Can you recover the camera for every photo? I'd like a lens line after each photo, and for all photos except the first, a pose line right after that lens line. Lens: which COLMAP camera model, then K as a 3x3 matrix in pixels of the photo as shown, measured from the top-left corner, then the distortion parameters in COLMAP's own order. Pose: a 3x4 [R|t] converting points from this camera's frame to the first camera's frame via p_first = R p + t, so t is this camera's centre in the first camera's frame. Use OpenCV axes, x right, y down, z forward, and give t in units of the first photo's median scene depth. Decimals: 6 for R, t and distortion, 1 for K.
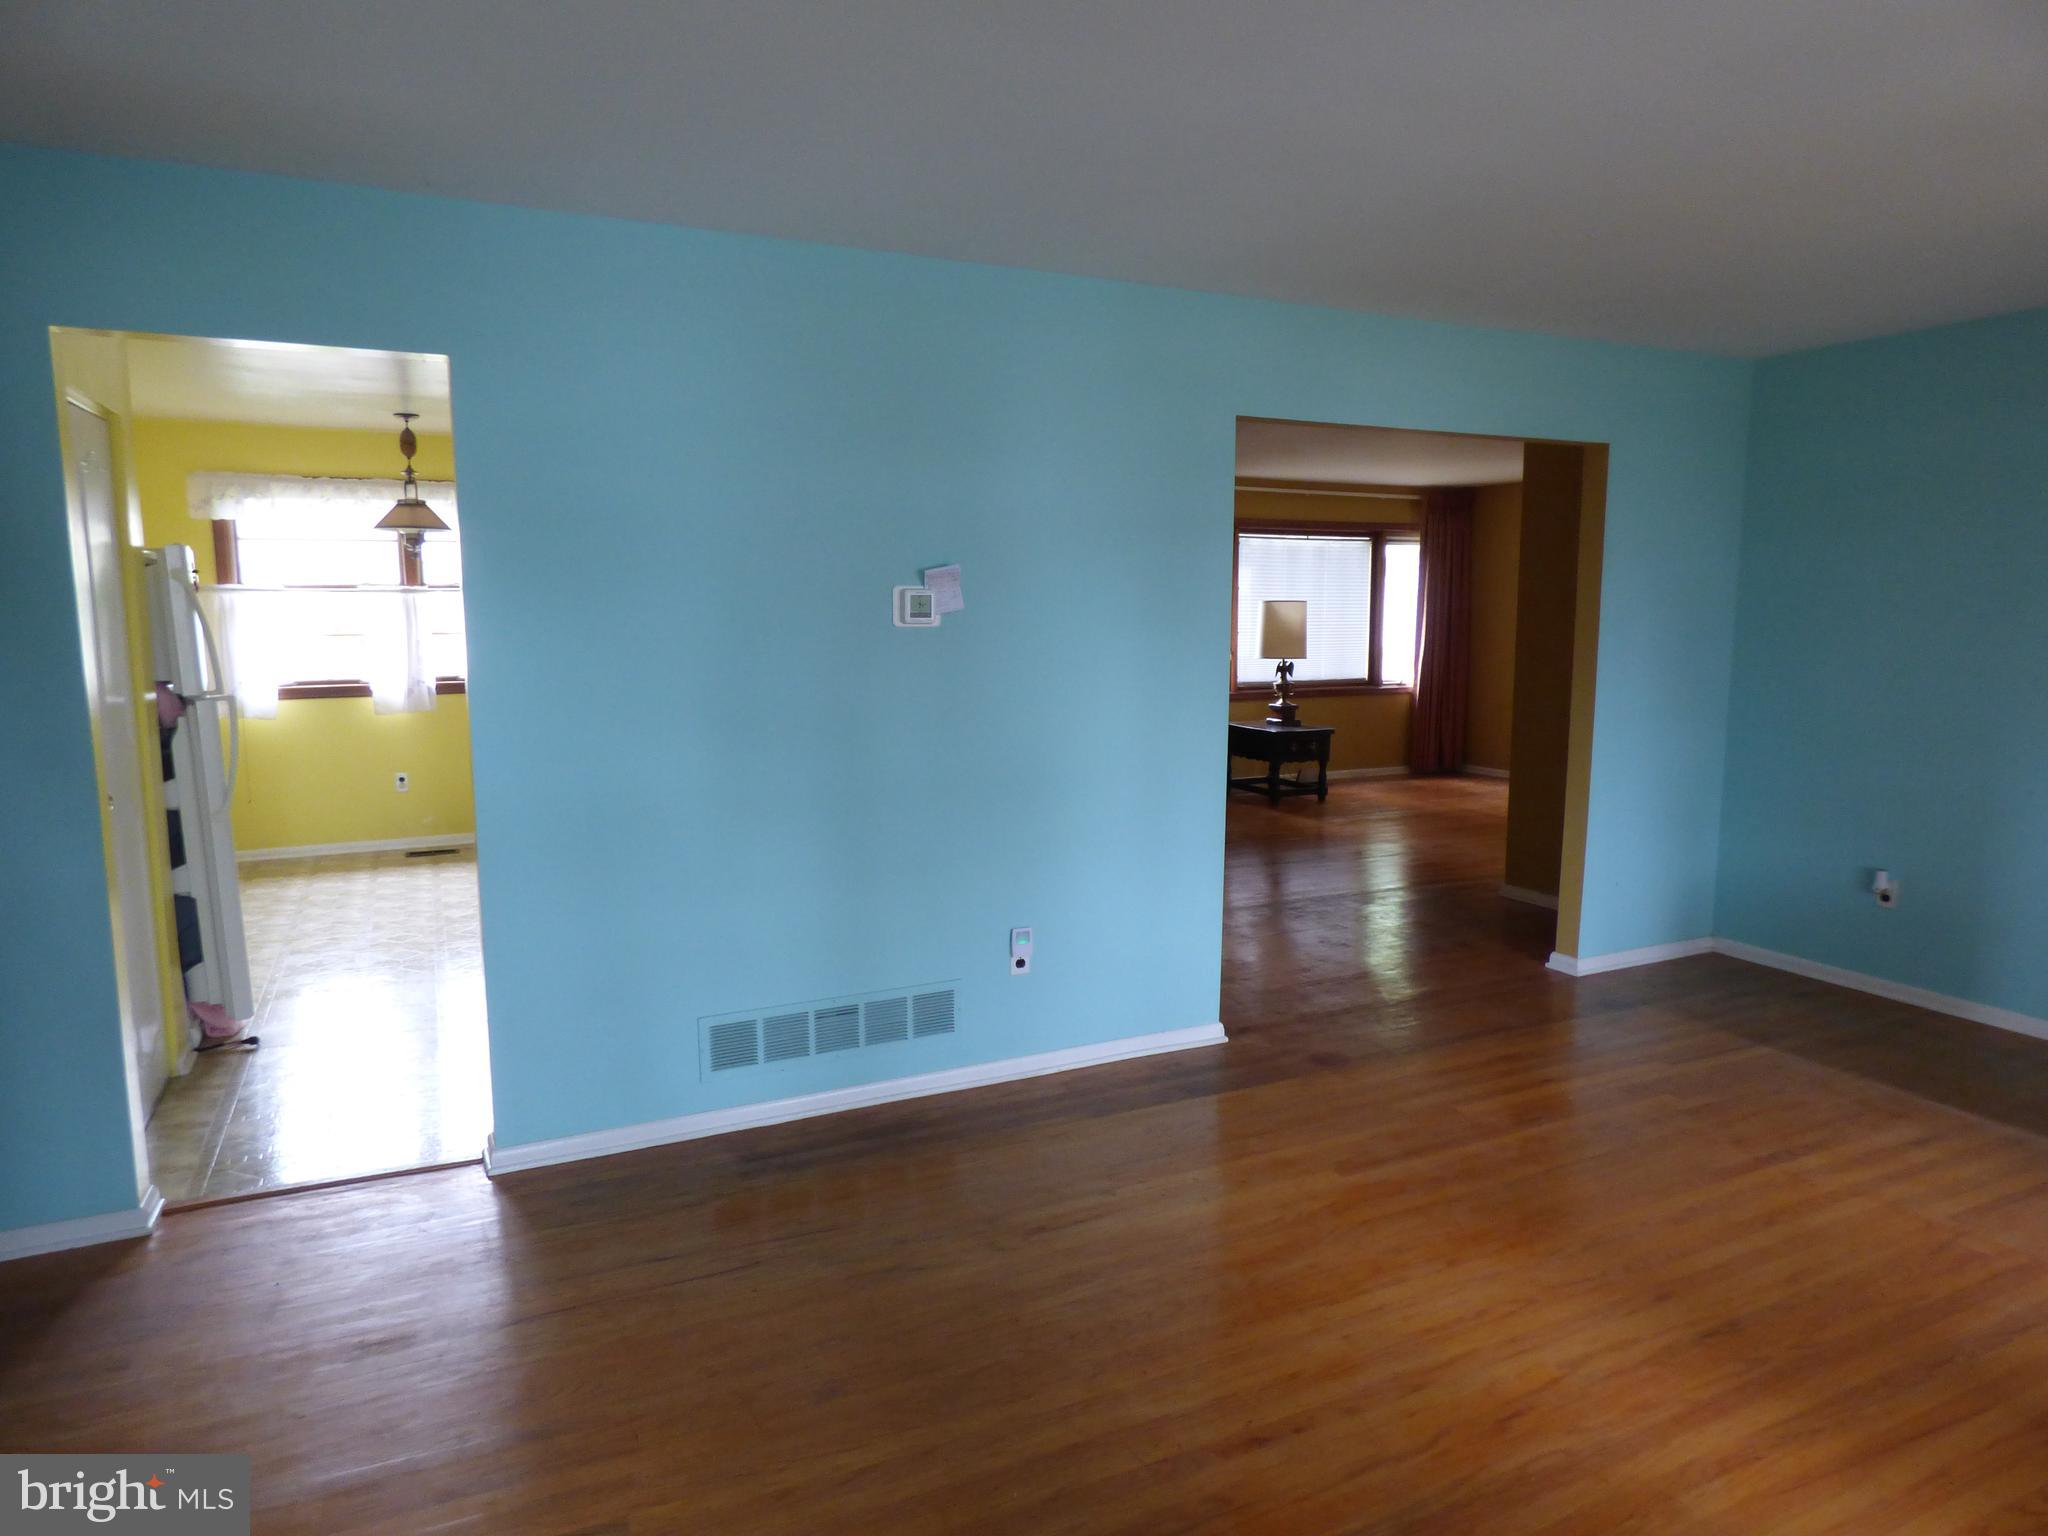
lens RADIAL K [[1249.1, 0, 1024.0], [0, 1249.1, 768.0], [0, 0, 1]] dist [-0.006773, -0.000815]
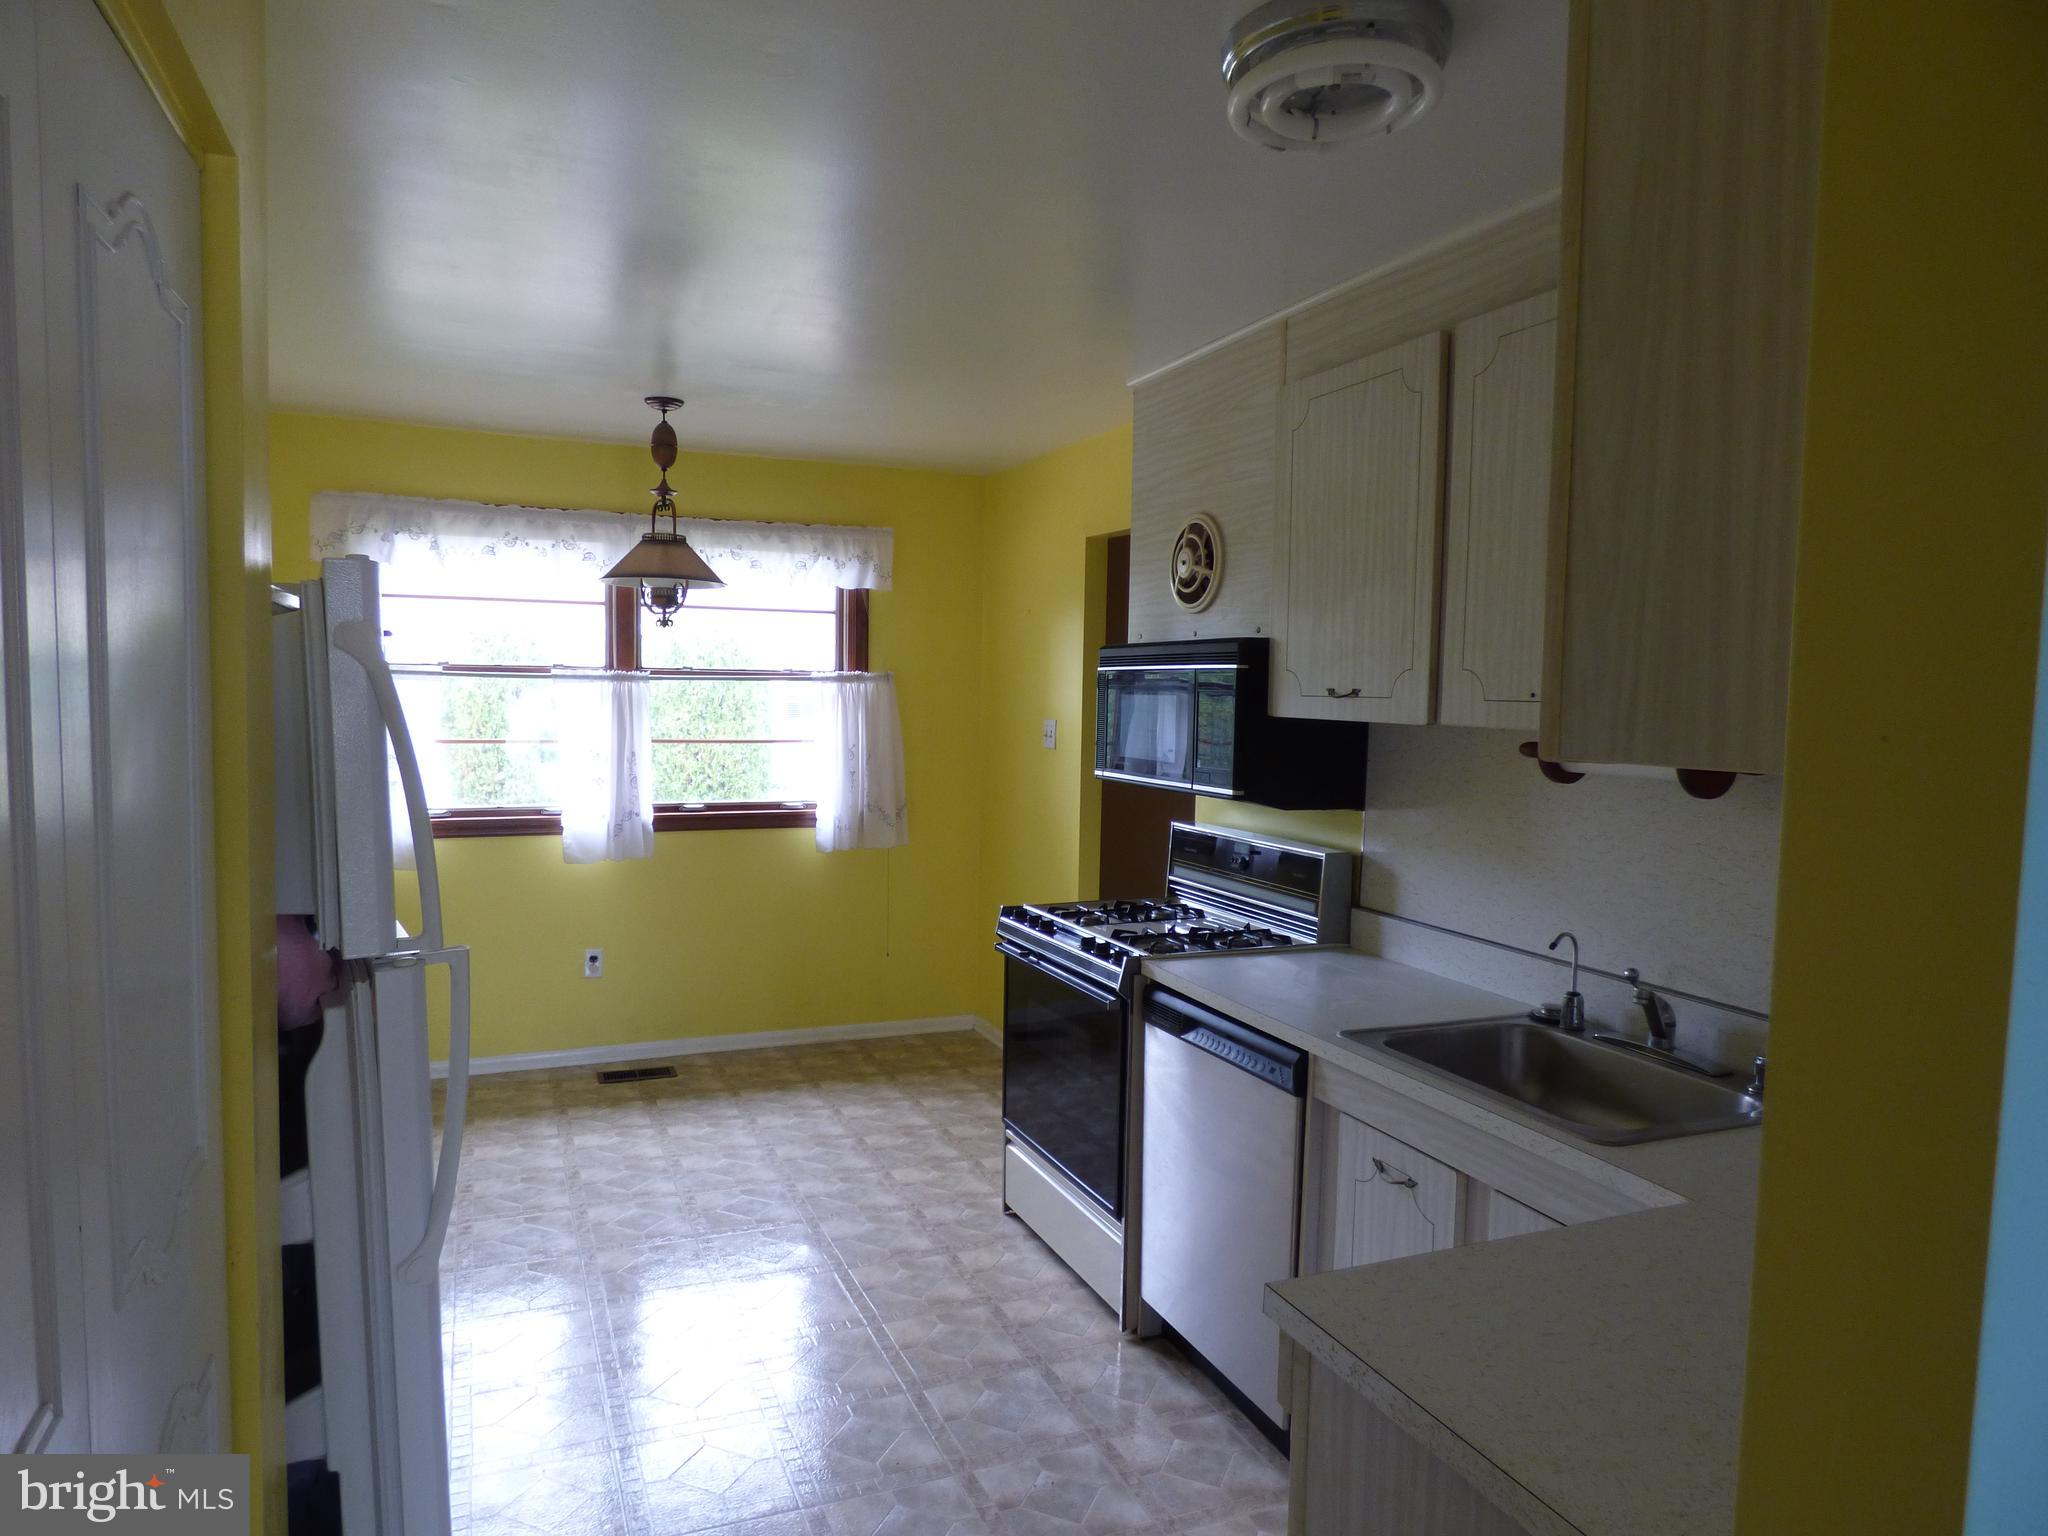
lens RADIAL K [[1249.1, 0, 1024.0], [0, 1249.1, 768.0], [0, 0, 1]] dist [-0.006773, -0.000815]
pose [[0.999064, 0.021005, -0.037805, -0.271239], [-0.023625, 0.997251, -0.070237, -0.055911], [0.036225, 0.071065, 0.996814, 0.371709]]
